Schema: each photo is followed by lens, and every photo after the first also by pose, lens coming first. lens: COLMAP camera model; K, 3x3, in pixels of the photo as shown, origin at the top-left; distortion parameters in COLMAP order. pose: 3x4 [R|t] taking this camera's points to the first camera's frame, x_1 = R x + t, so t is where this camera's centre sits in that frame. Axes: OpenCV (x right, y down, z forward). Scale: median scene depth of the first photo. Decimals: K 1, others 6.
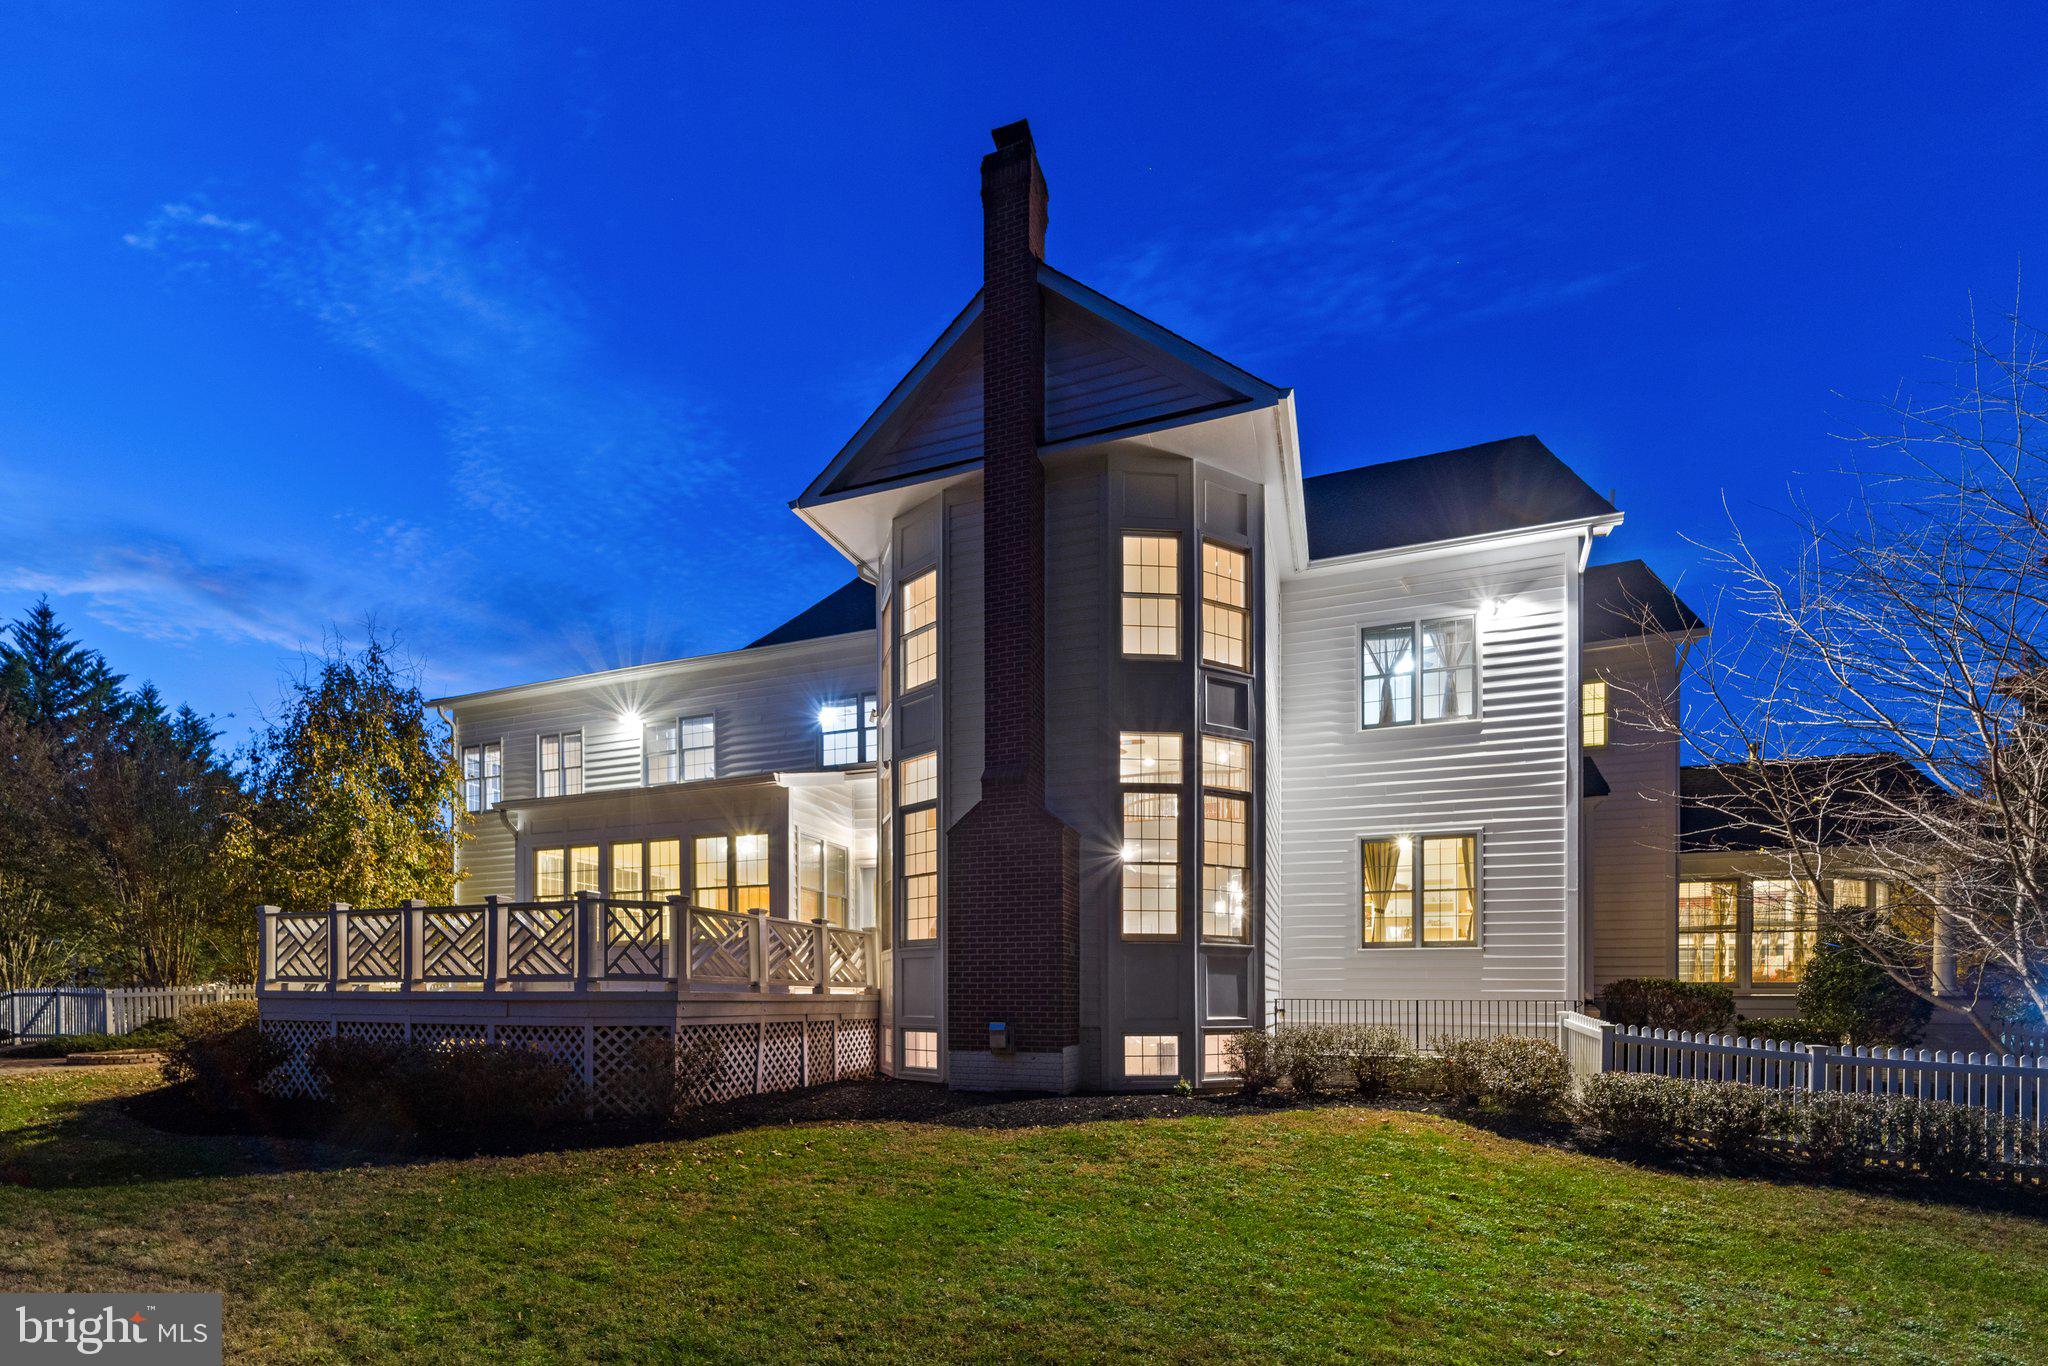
lens RADIAL K [[817.6, 0, 1024.5], [0, 817.6, 892.8], [0, 0, 1]] dist [-0.001220, -0.000200]
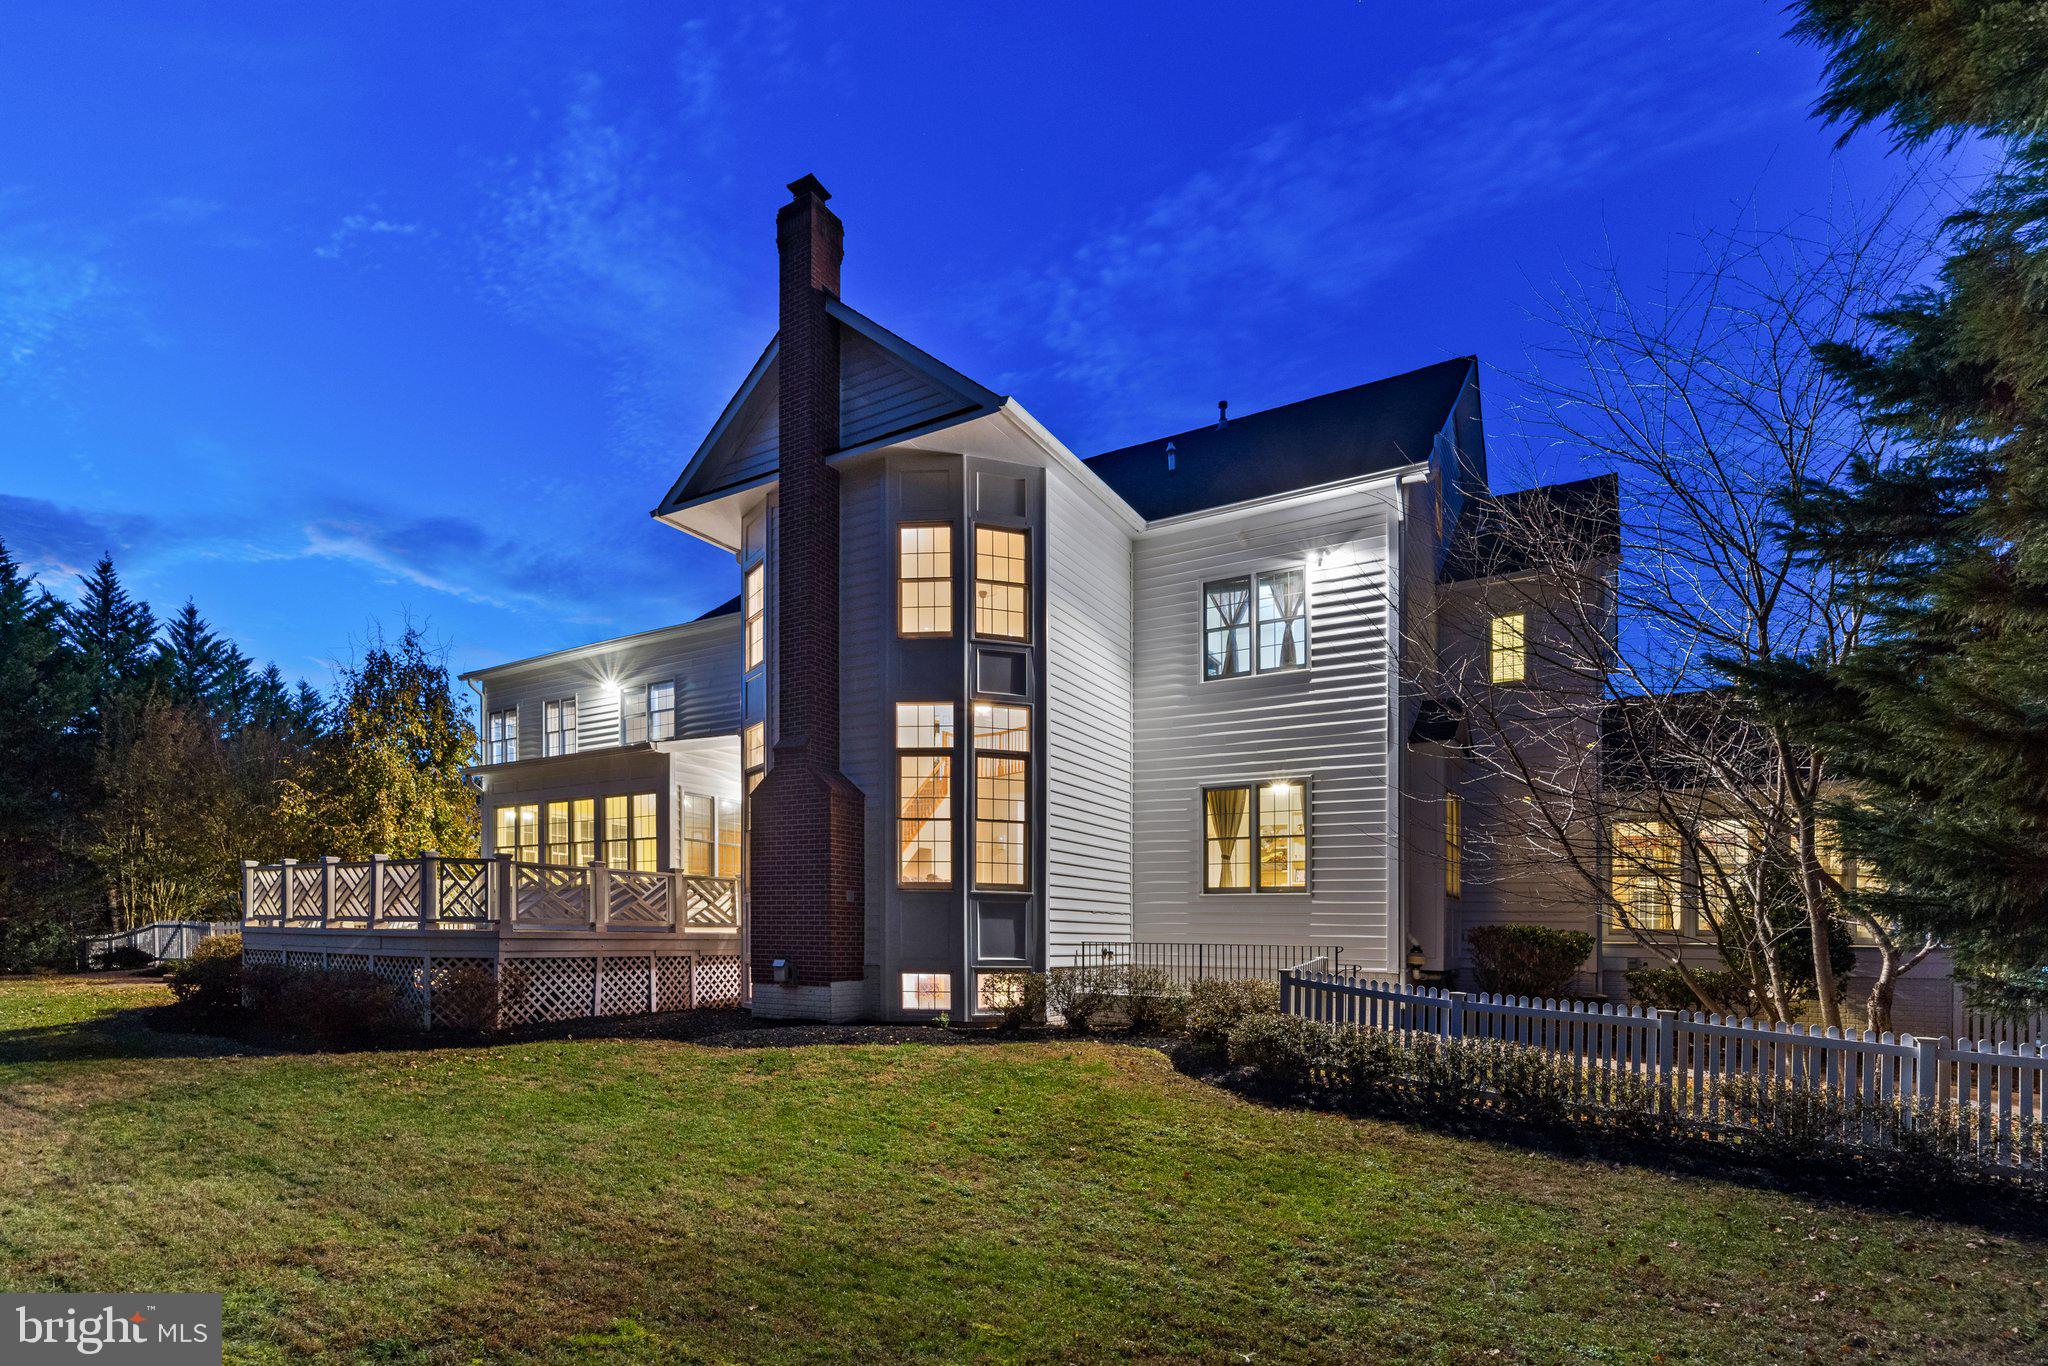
lens RADIAL K [[862.7, 0, 1029.0], [0, 862.7, 818.8], [0, 0, 1]] dist [-0.000222, -0.000146]
pose [[0.987420, -0.011076, -0.157732, 0.407856], [0.010014, 0.999922, -0.007528, -0.022339], [0.157803, 0.005854, 0.987453, -0.121657]]
